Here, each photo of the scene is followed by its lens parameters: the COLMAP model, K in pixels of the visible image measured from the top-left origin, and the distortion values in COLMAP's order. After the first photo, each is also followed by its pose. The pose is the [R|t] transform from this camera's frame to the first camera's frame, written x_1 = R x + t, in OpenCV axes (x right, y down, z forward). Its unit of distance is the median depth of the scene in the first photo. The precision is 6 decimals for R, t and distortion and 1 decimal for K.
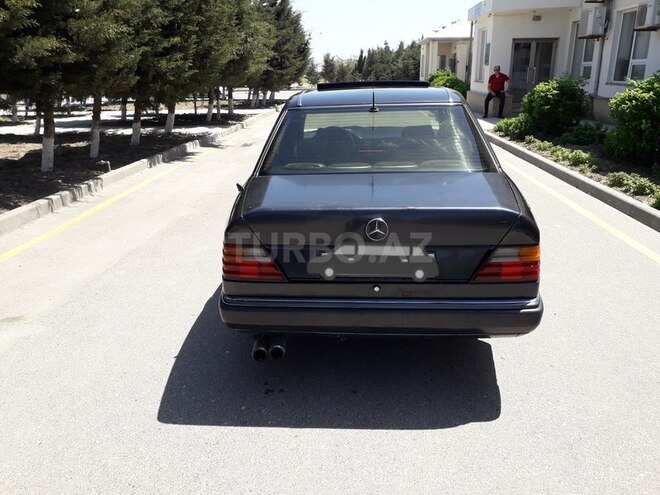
lens RADIAL K [[525.6, 0, 330.0], [0, 525.6, 247.5], [0, 0, 1]] dist [-0.004914, -0.006537]
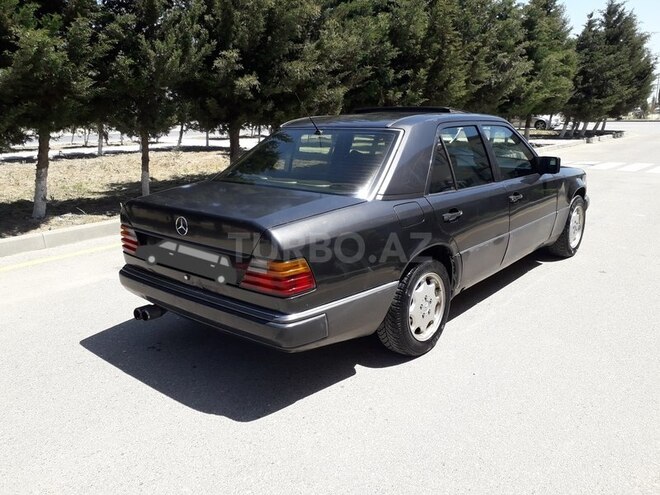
lens RADIAL K [[525.6, 0, 330.0], [0, 525.6, 247.5], [0, 0, 1]] dist [-0.004914, -0.006537]
pose [[0.796604, 0.153825, -0.584603, 0.138691], [-0.184392, 0.982825, 0.007348, -0.007389], [0.575693, 0.101942, 0.811286, 0.029900]]
